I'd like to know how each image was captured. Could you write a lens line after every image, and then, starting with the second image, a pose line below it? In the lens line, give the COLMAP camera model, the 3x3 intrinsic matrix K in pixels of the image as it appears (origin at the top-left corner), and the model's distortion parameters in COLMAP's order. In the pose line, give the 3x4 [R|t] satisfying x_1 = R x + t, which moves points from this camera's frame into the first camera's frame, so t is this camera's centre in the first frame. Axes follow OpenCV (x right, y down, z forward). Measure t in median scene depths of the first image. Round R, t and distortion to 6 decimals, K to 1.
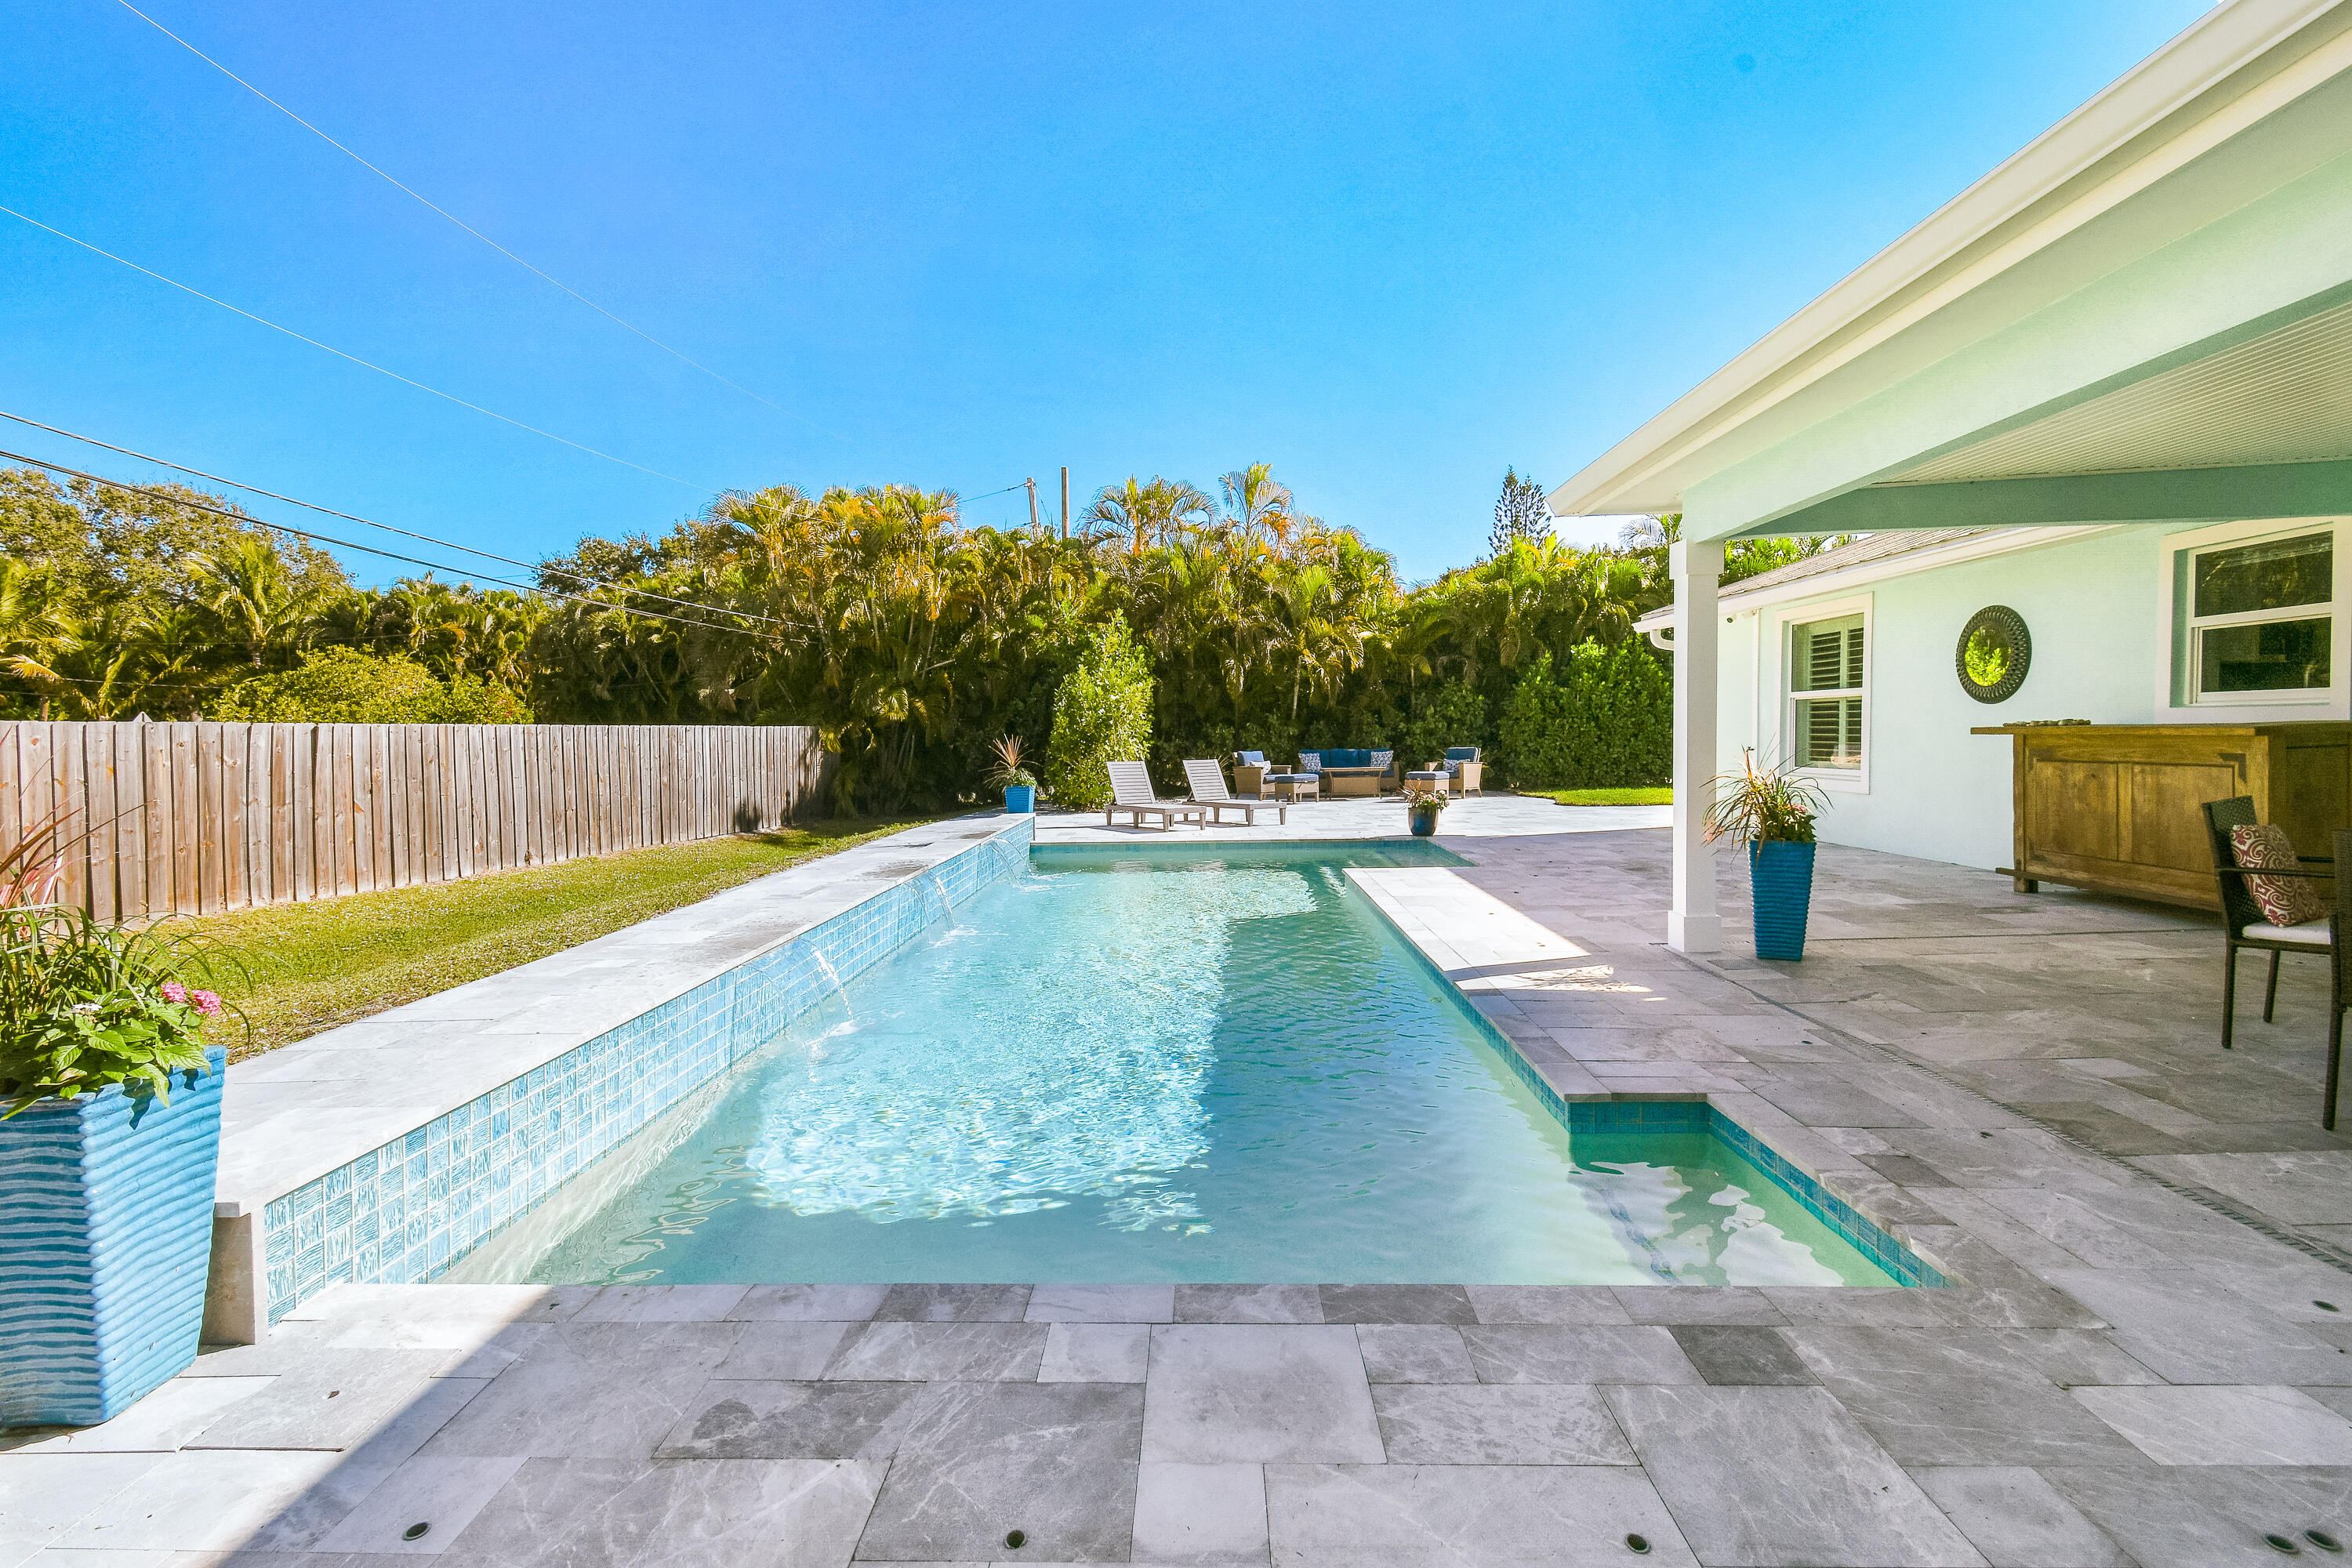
lens RADIAL K [[1050.7, 0, 1172.2], [0, 1050.7, 748.3], [0, 0, 1]] dist [0.002359, -0.000333]
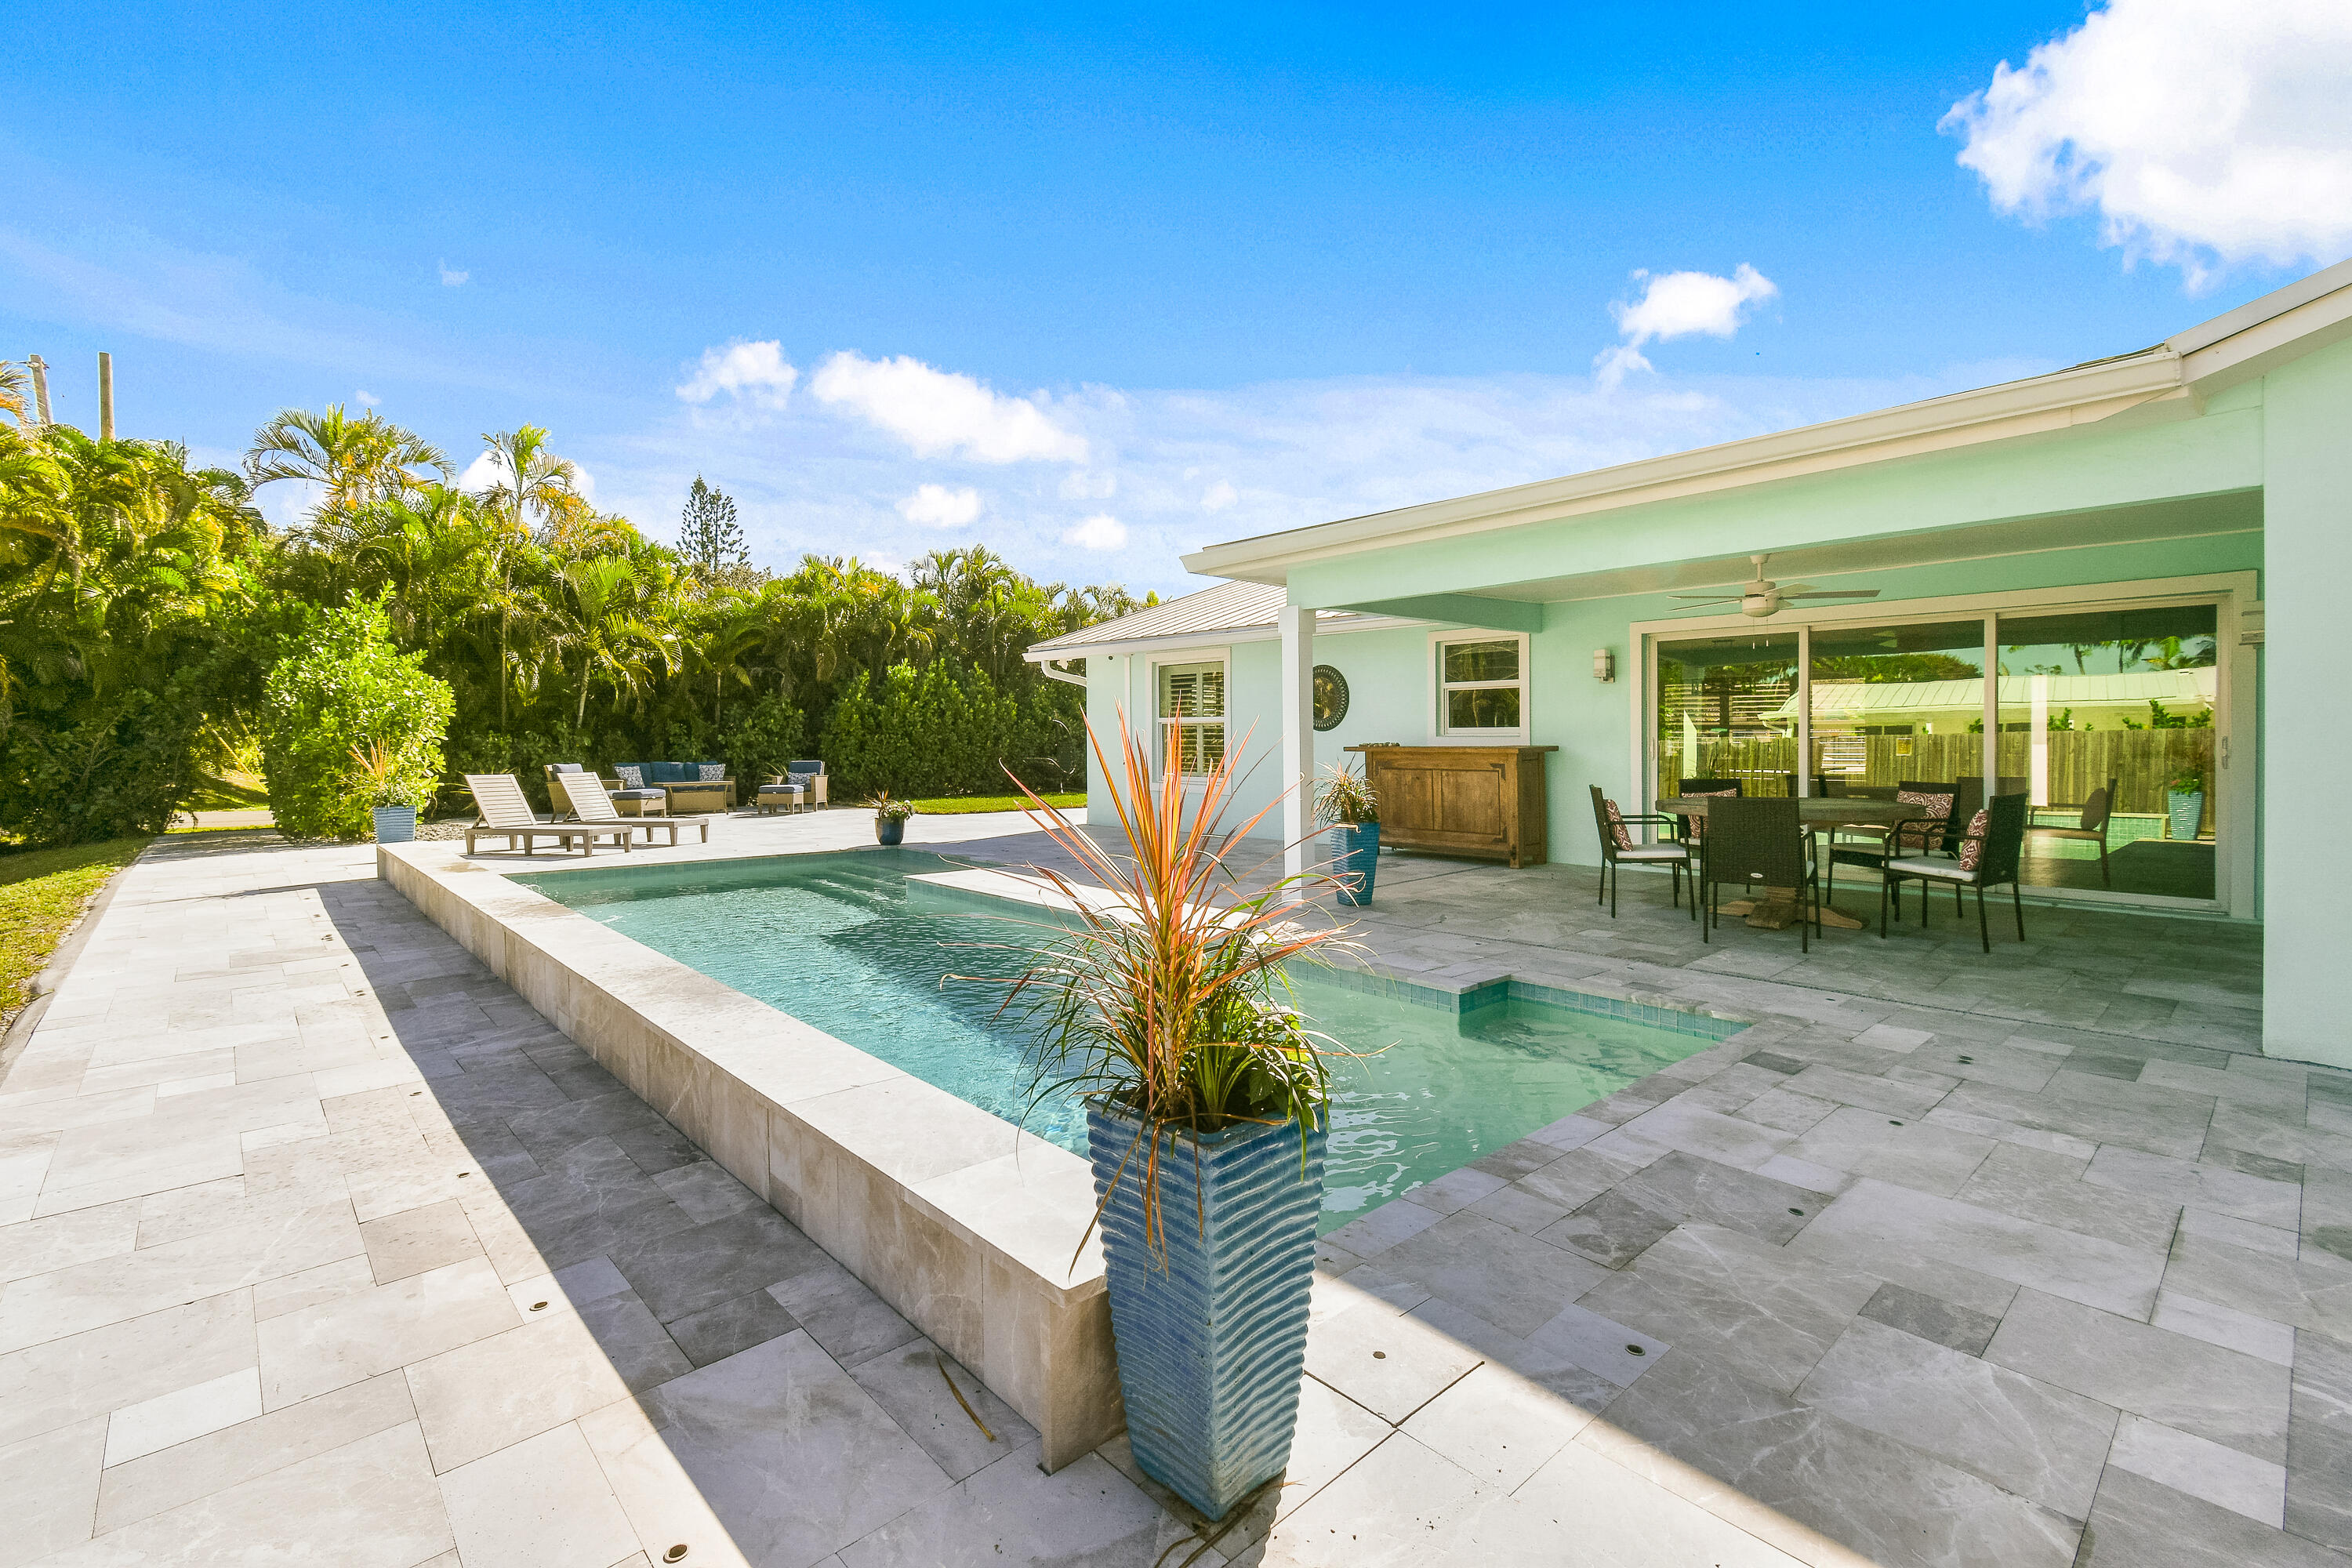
lens RADIAL K [[1050.7, 0, 1172.2], [0, 1050.7, 748.3], [0, 0, 1]] dist [0.002359, -0.000333]
pose [[0.716491, 0.014830, 0.697439, -0.238254], [-0.003786, 0.999842, -0.017371, 0.004844], [-0.697586, 0.009806, 0.716434, 0.055892]]
